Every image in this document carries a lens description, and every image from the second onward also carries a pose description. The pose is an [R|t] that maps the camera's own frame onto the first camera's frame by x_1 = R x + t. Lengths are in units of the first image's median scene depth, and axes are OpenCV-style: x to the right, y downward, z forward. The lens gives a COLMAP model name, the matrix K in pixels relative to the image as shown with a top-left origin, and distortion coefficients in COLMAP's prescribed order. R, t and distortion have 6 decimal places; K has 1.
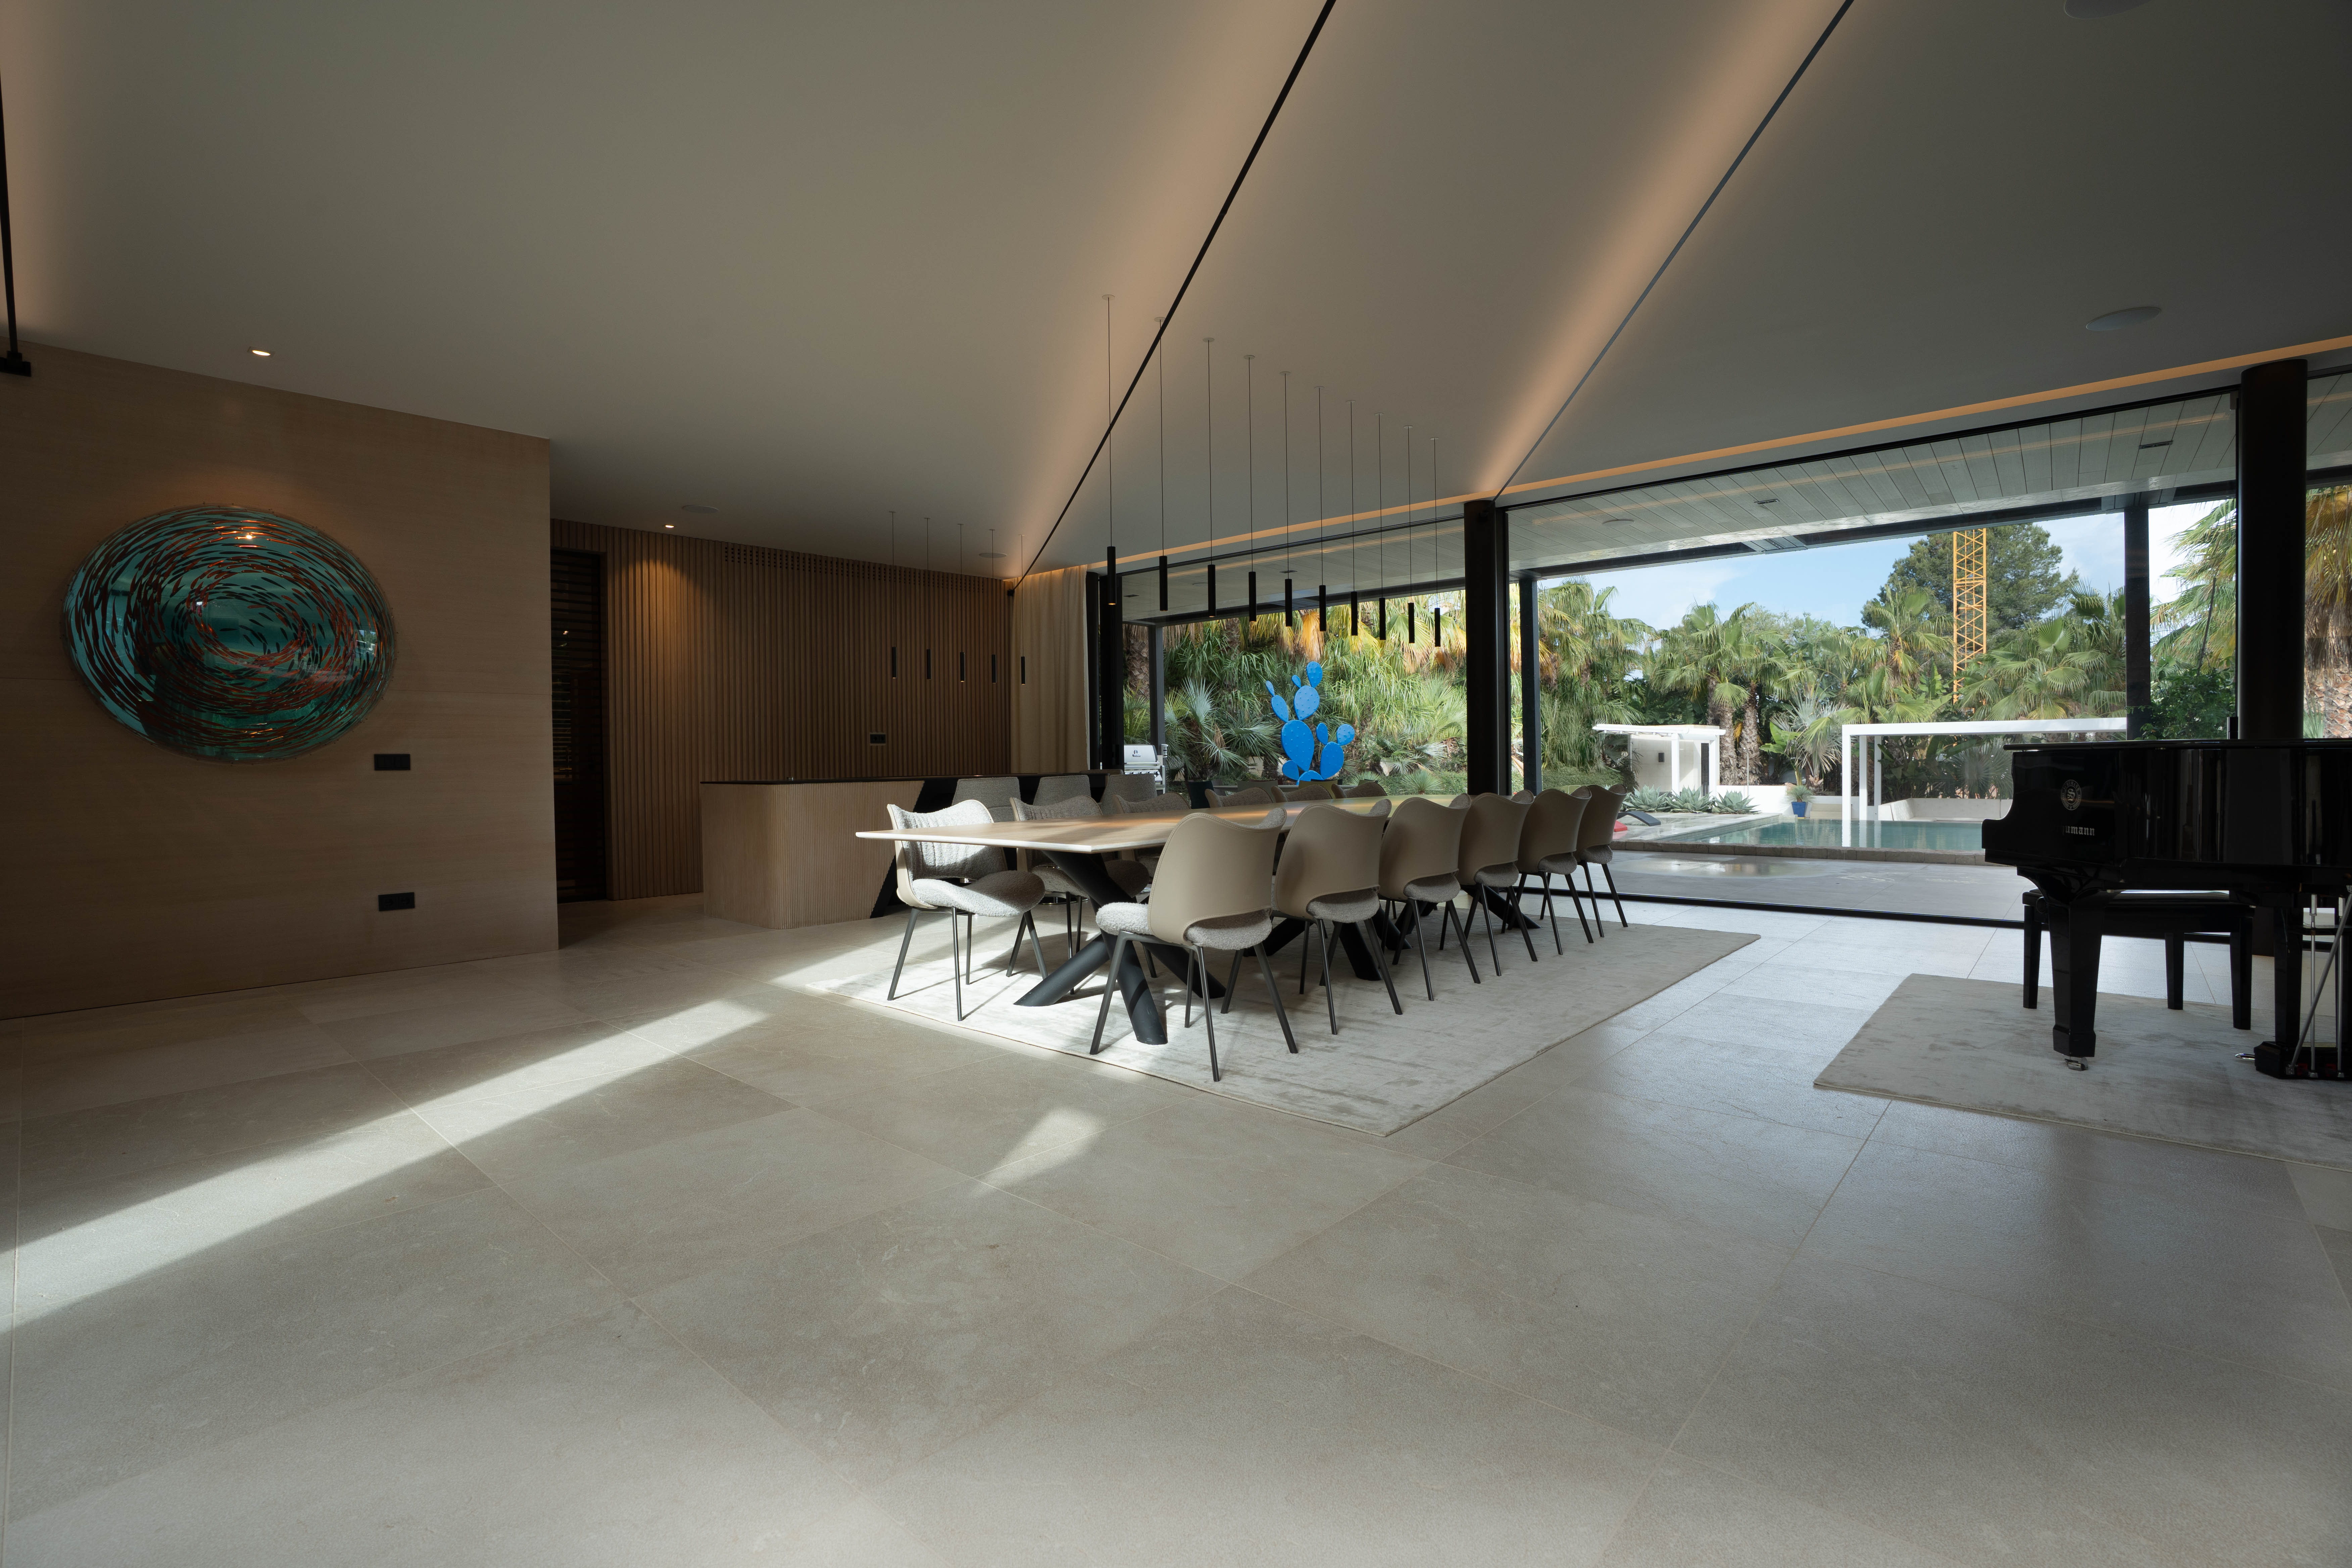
lens RADIAL K [[1061.7, 0, 1161.8], [0, 1061.7, 775.2], [0, 0, 1]] dist [-0.022069, 0.001083]
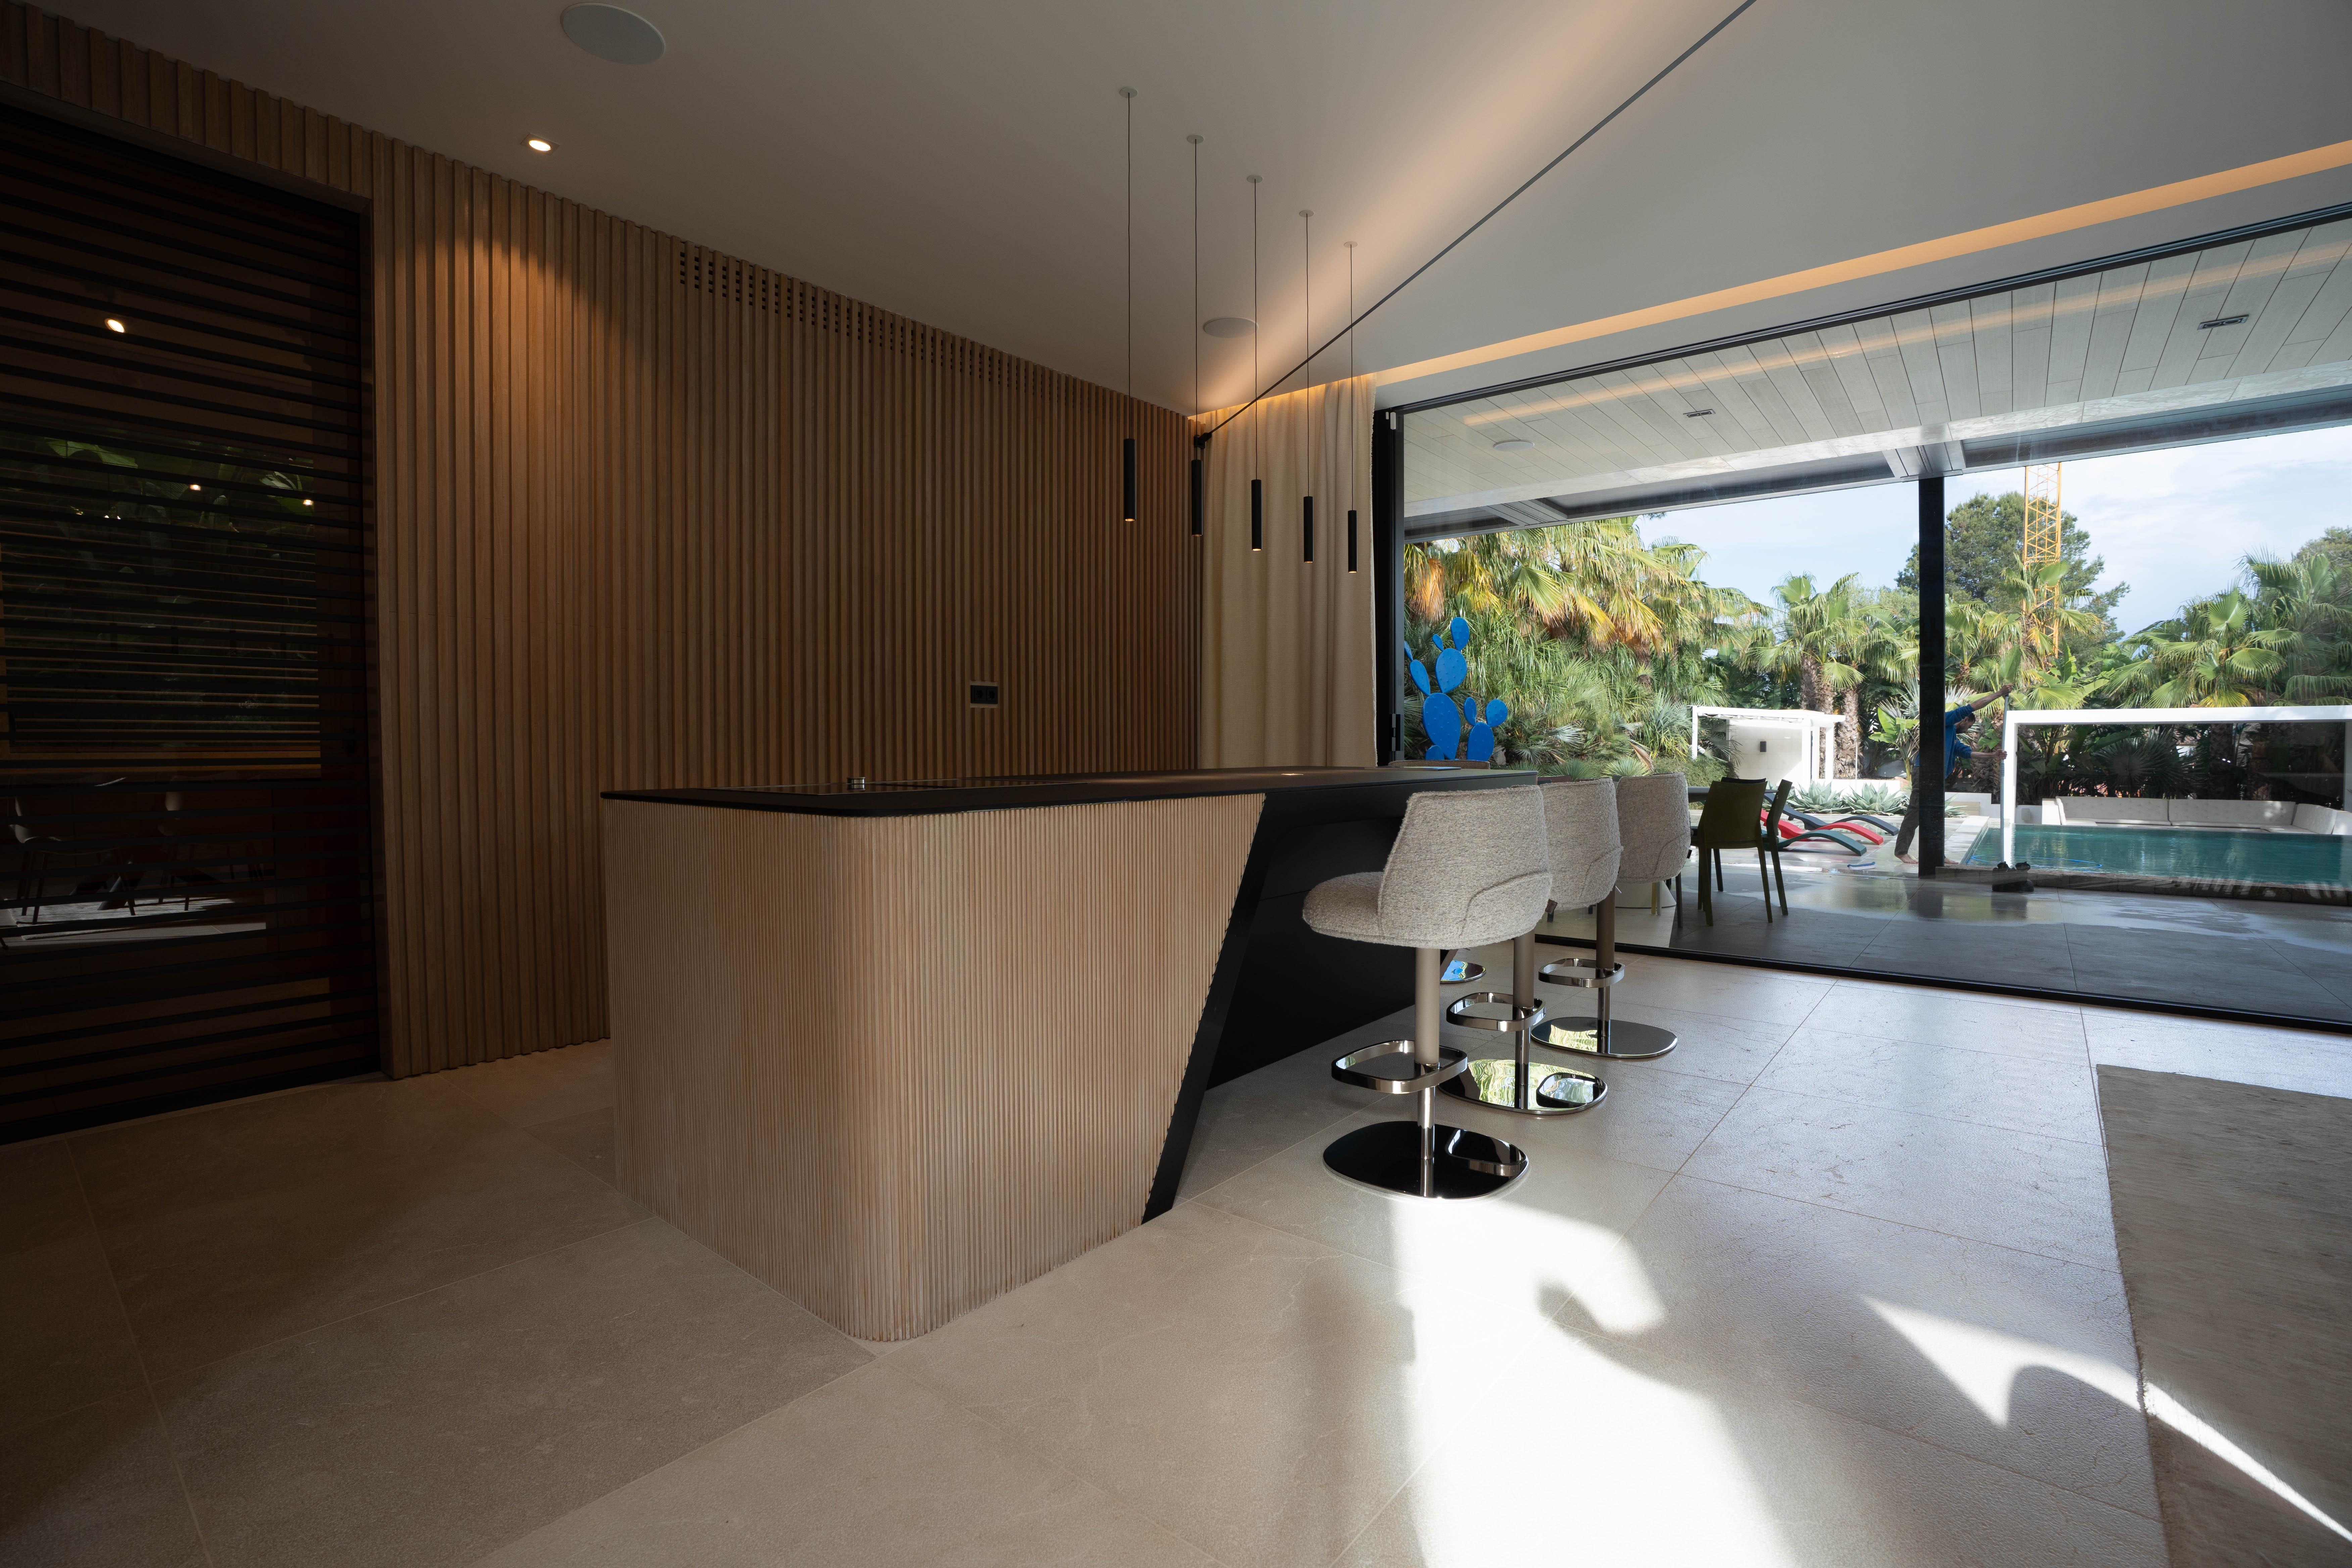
lens RADIAL K [[1061.7, 0, 1172.0], [0, 1061.7, 768.4], [0, 0, 1]] dist [-0.022069, 0.001083]
pose [[0.998471, 0.009940, 0.054386, -0.070247], [-0.010484, 0.999898, 0.009728, -0.001878], [-0.054284, -0.010284, 0.998473, 0.167591]]
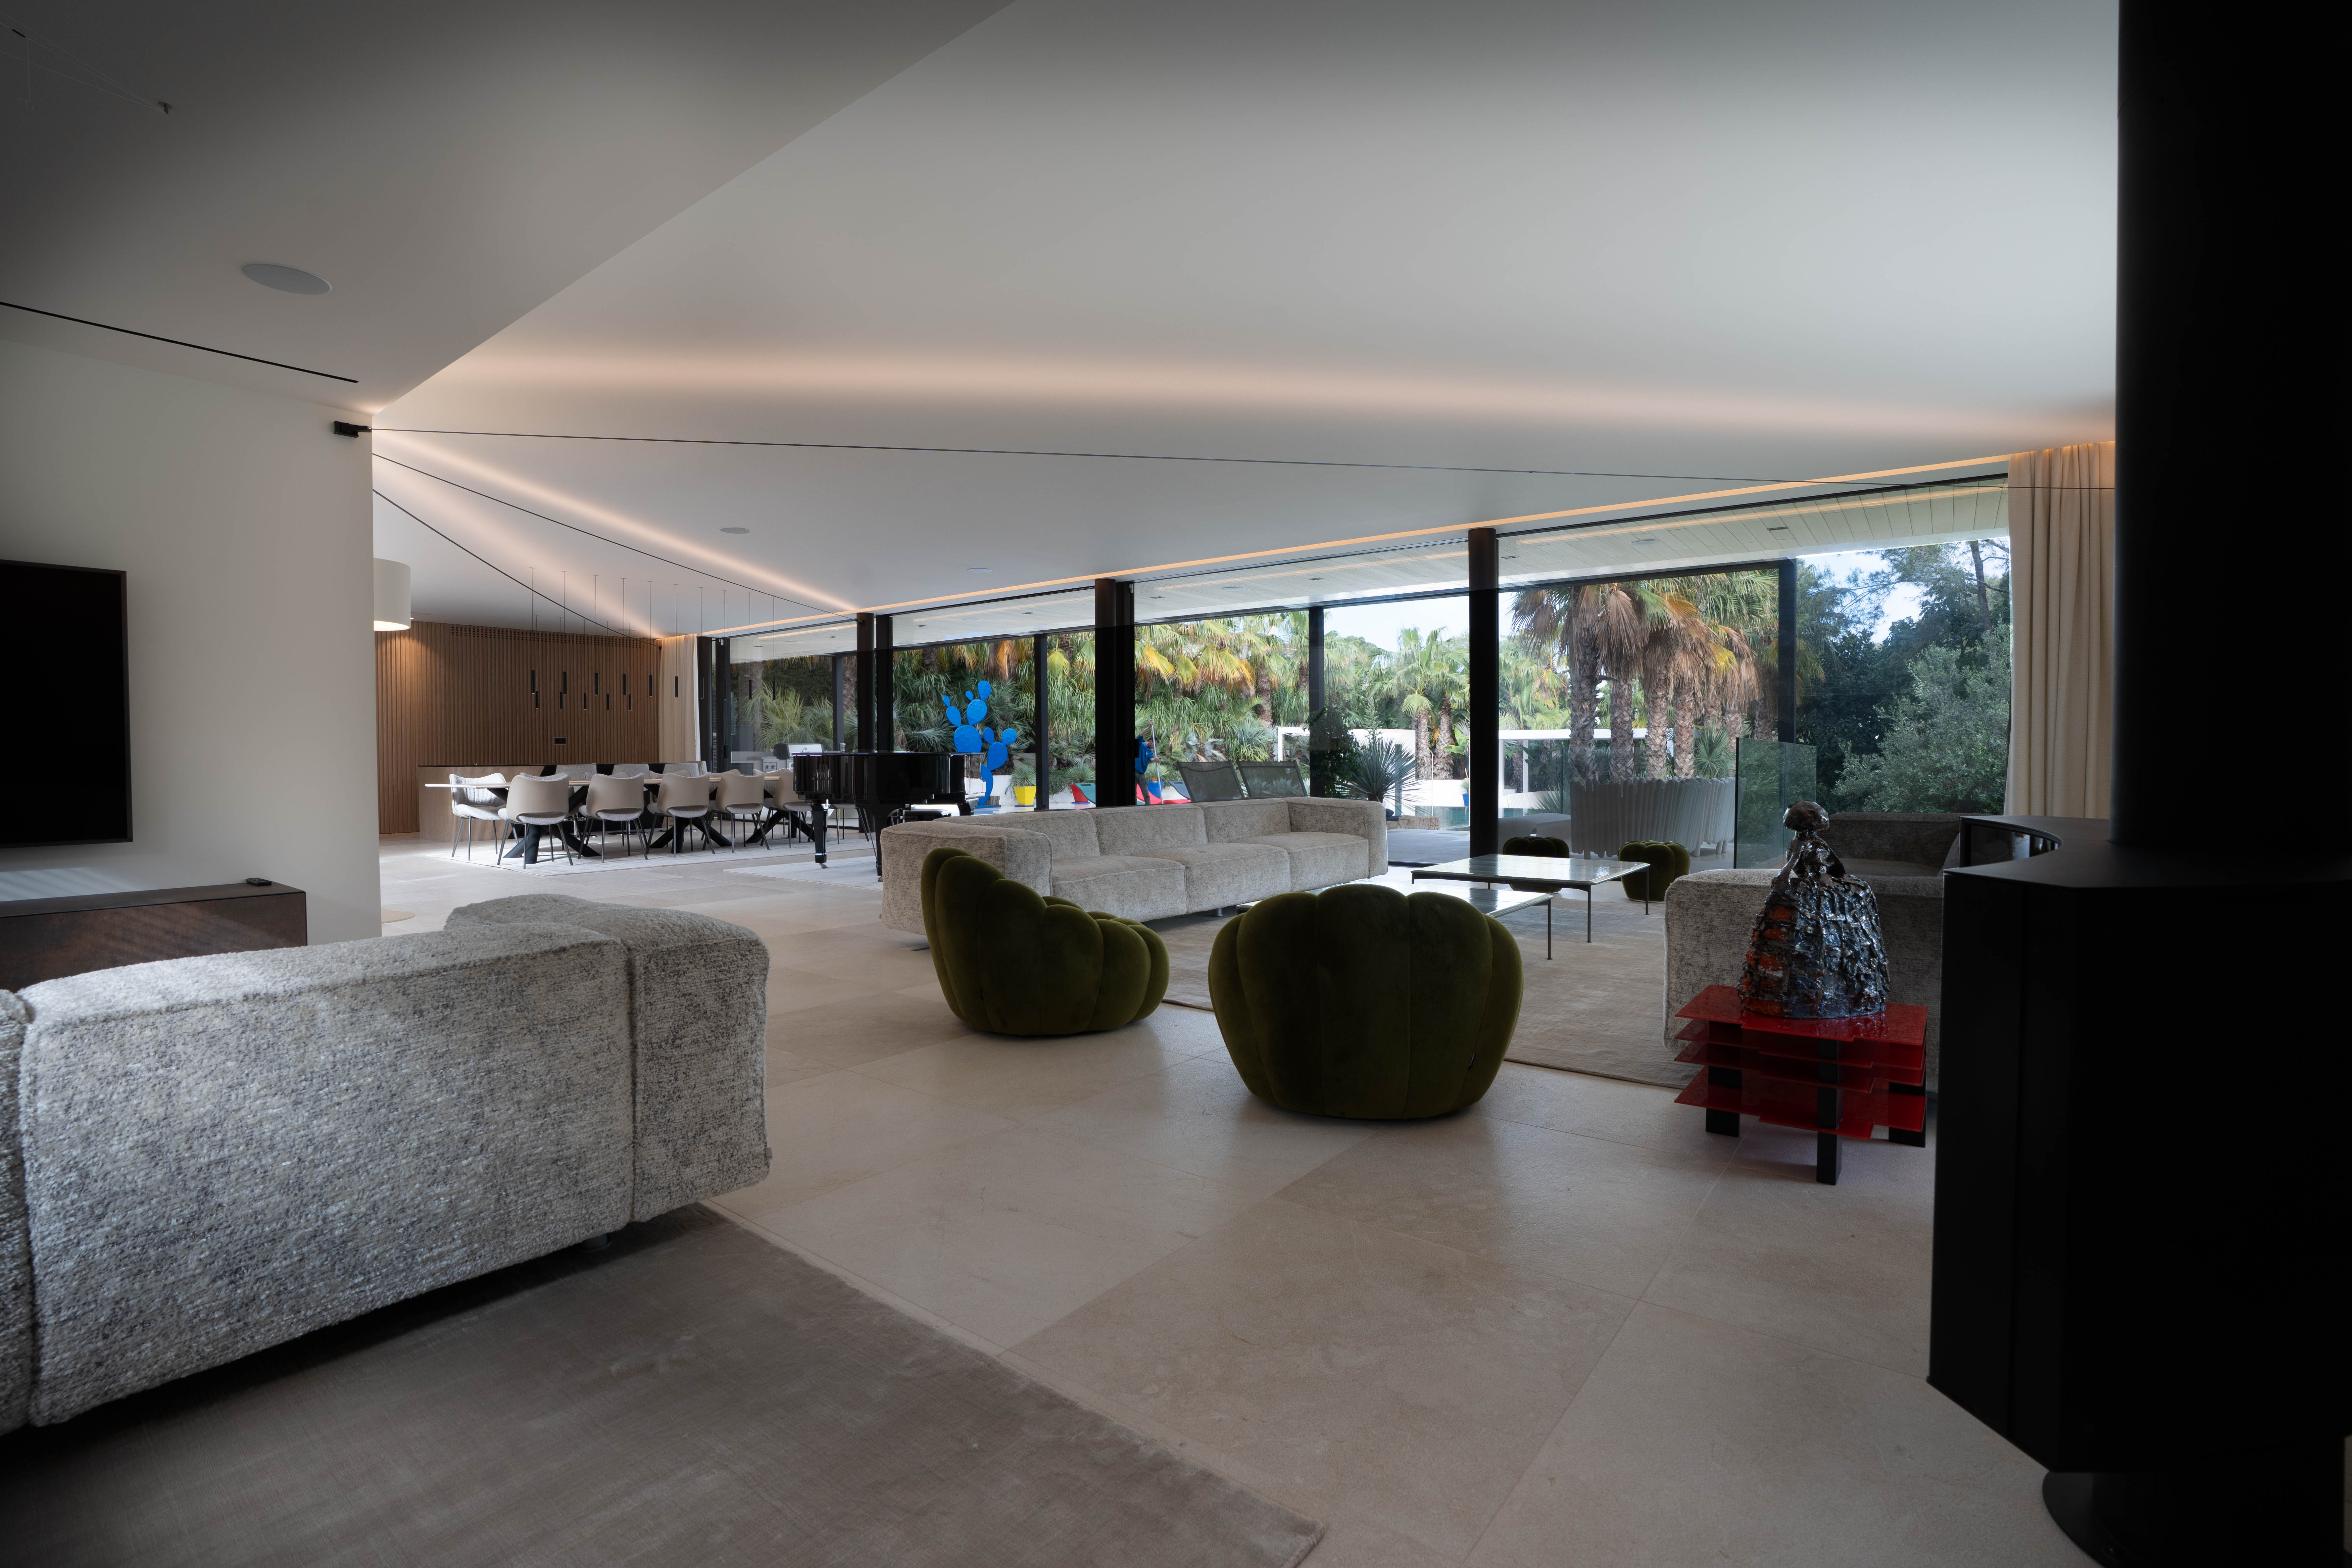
lens RADIAL K [[1061.7, 0, 1130.6], [0, 1061.7, 788.4], [0, 0, 1]] dist [-0.022069, 0.001083]
pose [[0.999453, 0.006879, 0.032343, 0.189525], [-0.007407, 0.999841, 0.016238, 0.002108], [-0.032226, -0.016469, 0.999345, -0.220999]]
